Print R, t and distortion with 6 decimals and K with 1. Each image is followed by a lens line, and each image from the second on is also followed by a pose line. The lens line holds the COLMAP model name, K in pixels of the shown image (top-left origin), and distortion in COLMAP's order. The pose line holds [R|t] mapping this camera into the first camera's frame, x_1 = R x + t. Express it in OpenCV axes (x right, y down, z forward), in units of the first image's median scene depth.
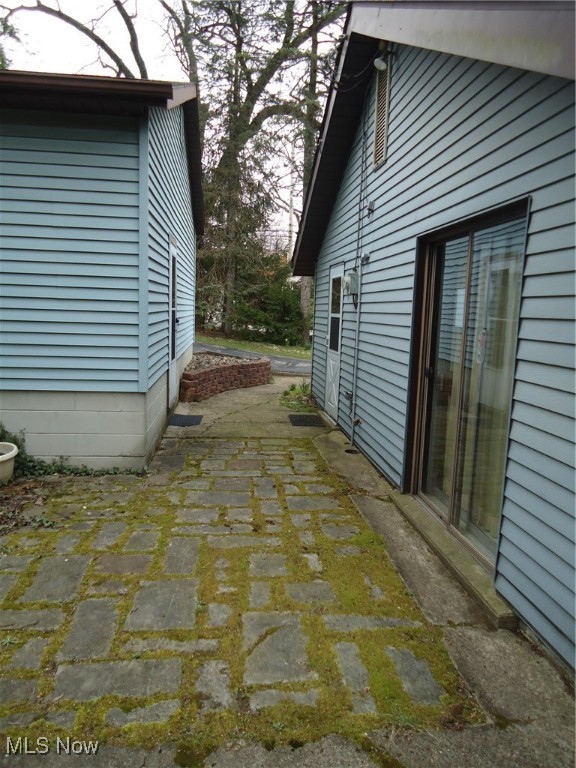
lens RADIAL K [[549.2, 0, 288.0], [0, 549.2, 384.0], [0, 0, 1]] dist [-0.009066, -0.003530]
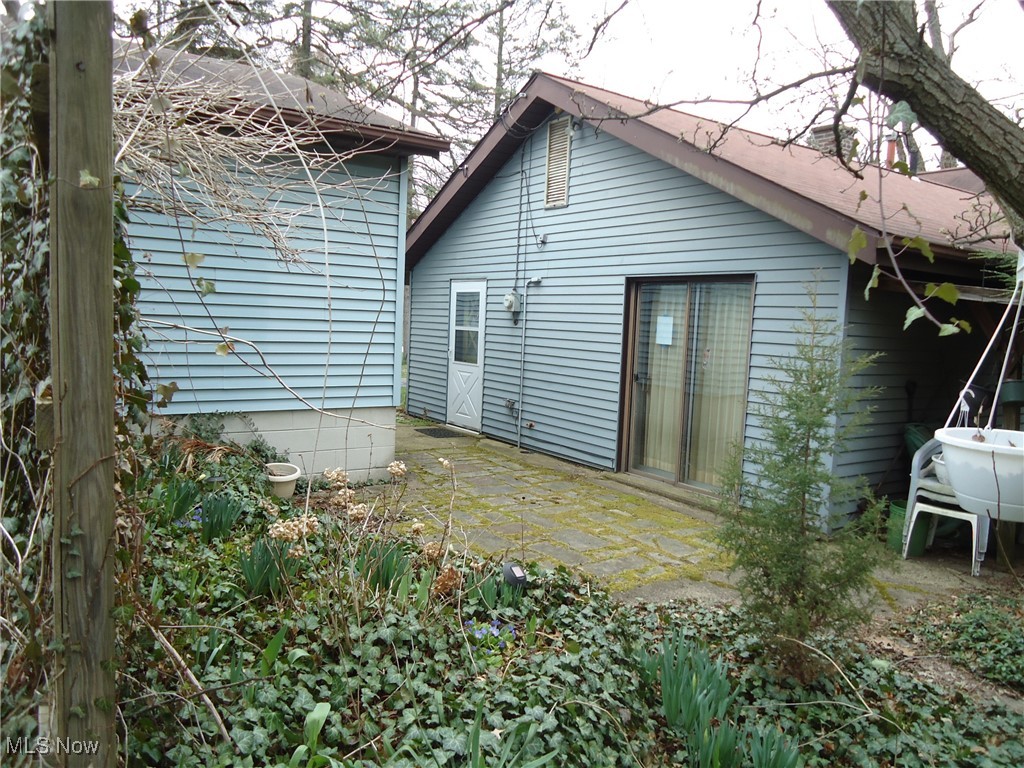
lens RADIAL K [[732.3, 0, 512.0], [0, 732.3, 384.0], [0, 0, 1]] dist [-0.009066, -0.003530]
pose [[0.884662, -0.036725, 0.464784, -0.913613], [0.048555, 0.998729, -0.013502, 0.003342], [-0.463697, 0.034512, 0.885321, -0.474306]]
